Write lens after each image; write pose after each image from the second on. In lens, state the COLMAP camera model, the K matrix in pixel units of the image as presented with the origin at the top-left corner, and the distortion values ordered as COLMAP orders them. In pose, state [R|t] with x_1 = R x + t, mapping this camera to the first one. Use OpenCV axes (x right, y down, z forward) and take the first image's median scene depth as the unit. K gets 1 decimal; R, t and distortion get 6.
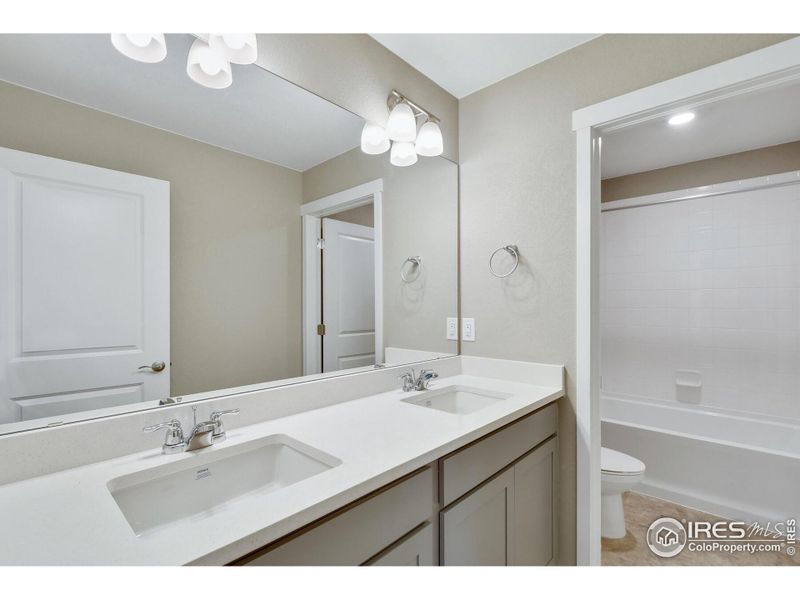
lens RADIAL K [[368.0, 0, 400.6], [0, 368.0, 302.9], [0, 0, 1]] dist [-0.000370, -0.000287]
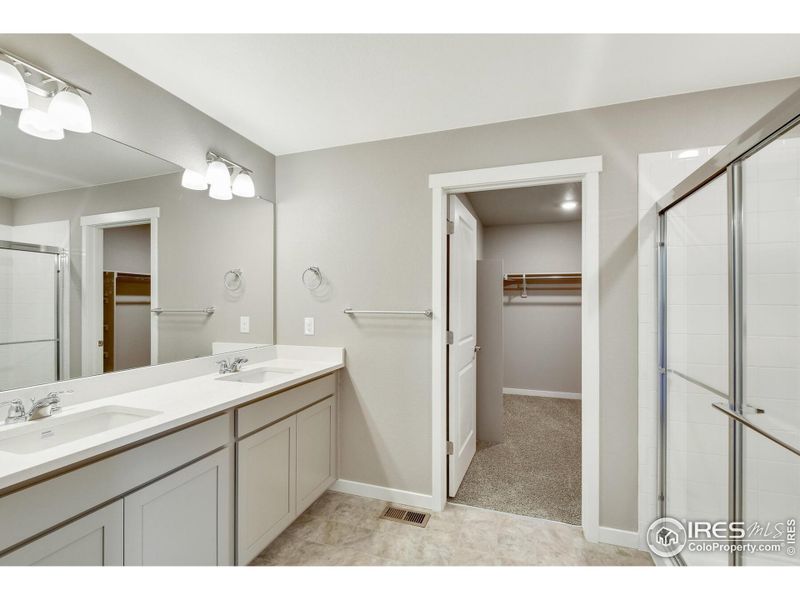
lens RADIAL K [[329.9, 0, 400.0], [0, 329.9, 300.0], [0, 0, 1]] dist [-0.000812, 0.000073]
pose [[0.902501, -0.001440, 0.430686, 0.082807], [-0.000022, 0.999994, 0.003389, -0.034252], [-0.430689, -0.003068, 0.902495, -0.371792]]
